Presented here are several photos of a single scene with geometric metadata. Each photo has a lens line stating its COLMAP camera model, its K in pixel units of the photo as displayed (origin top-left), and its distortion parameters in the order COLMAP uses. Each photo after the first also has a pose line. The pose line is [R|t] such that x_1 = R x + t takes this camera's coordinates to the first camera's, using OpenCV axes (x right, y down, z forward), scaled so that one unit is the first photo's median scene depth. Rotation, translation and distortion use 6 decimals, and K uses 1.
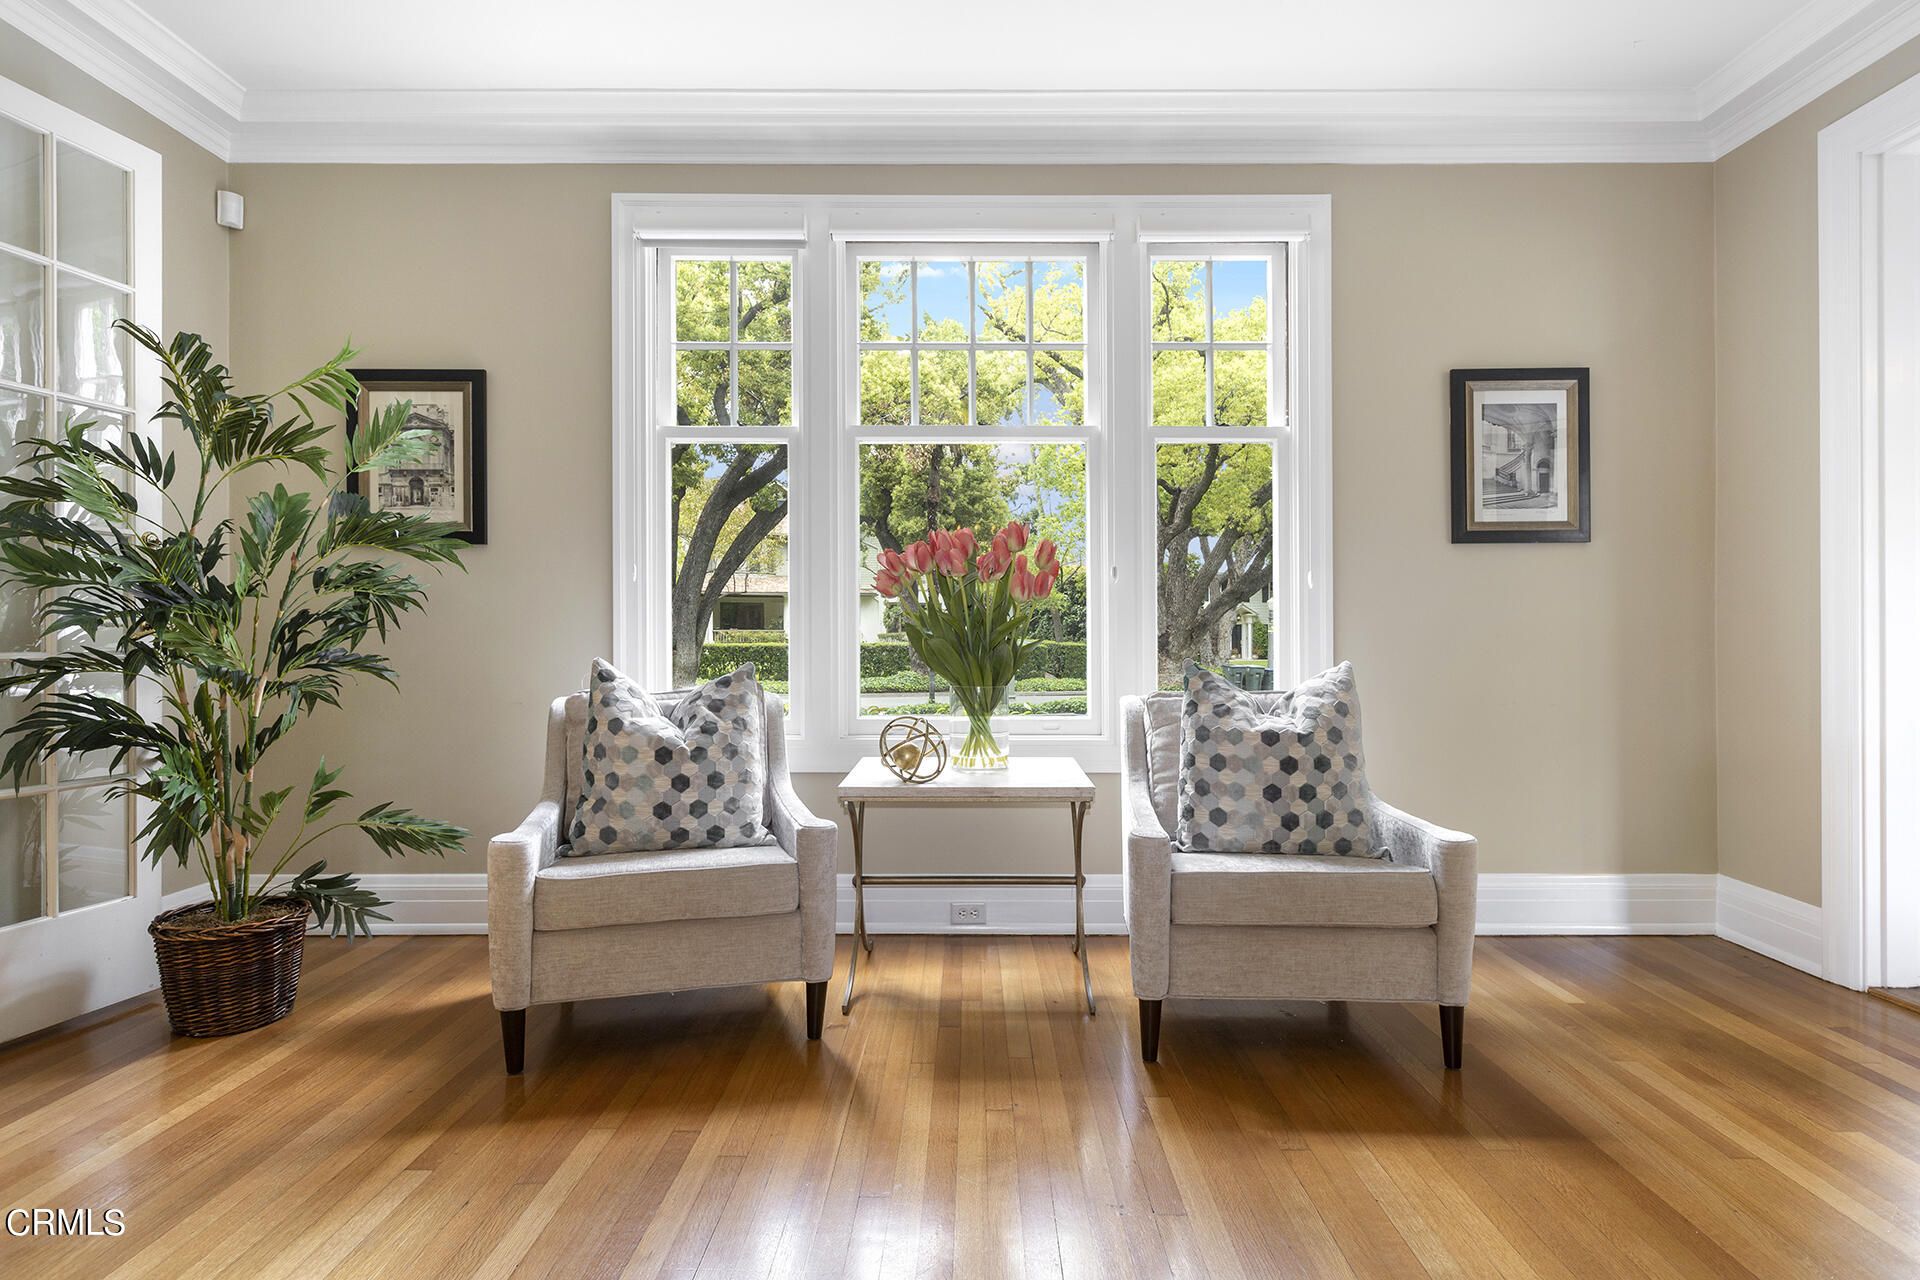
lens RADIAL K [[1056.1, 0, 963.6], [0, 1056.1, 631.6], [0, 0, 1]] dist [-0.005113, -0.001259]
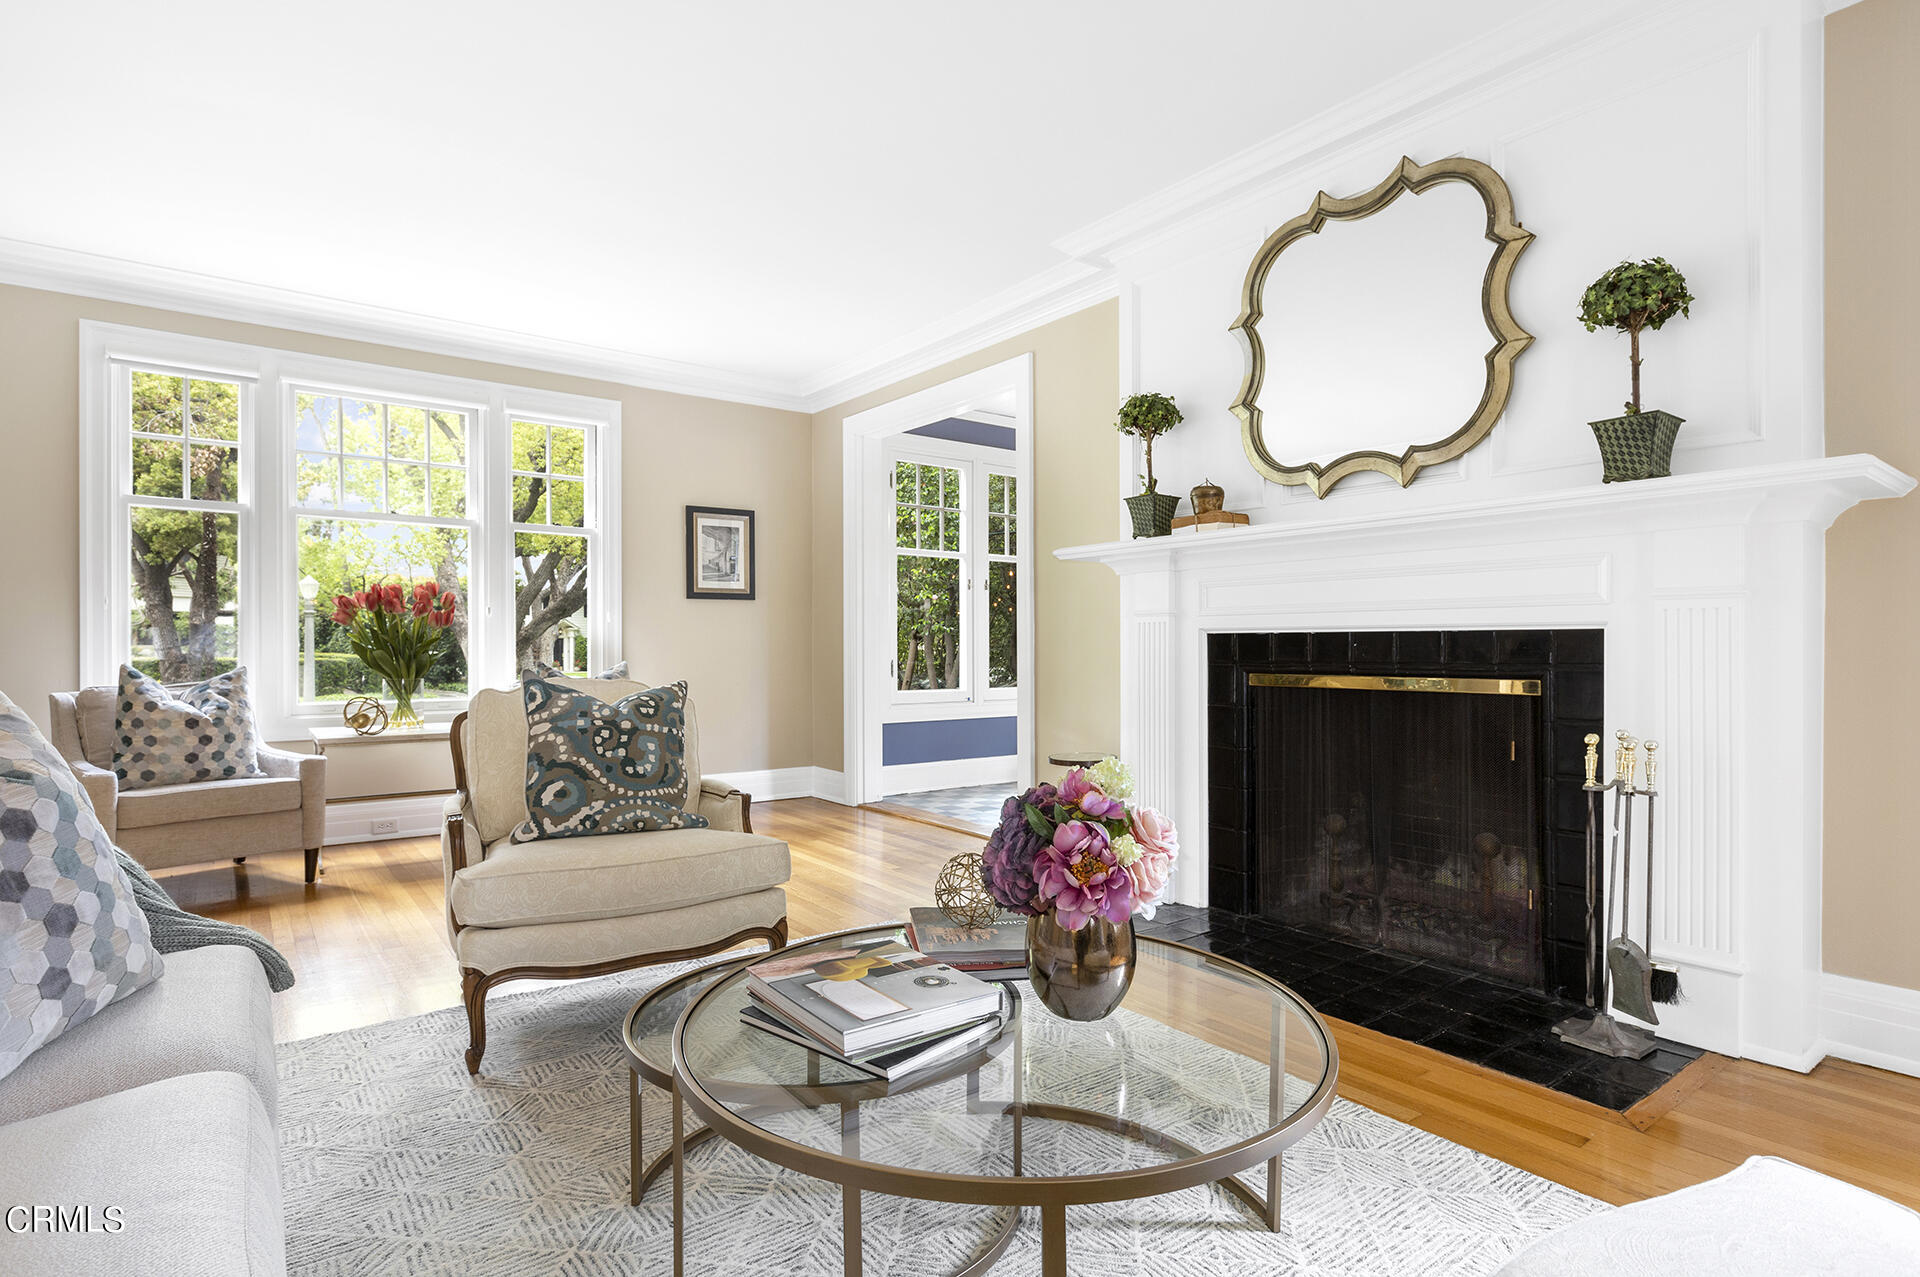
lens RADIAL K [[973.6, 0, 967.4], [0, 973.6, 640.8], [0, 0, 1]] dist [-0.000311, -0.000282]
pose [[0.795276, 0.004323, 0.606232, -0.185307], [-0.001571, 0.999986, -0.005070, -0.001935], [-0.606246, 0.003079, 0.795272, -0.673576]]
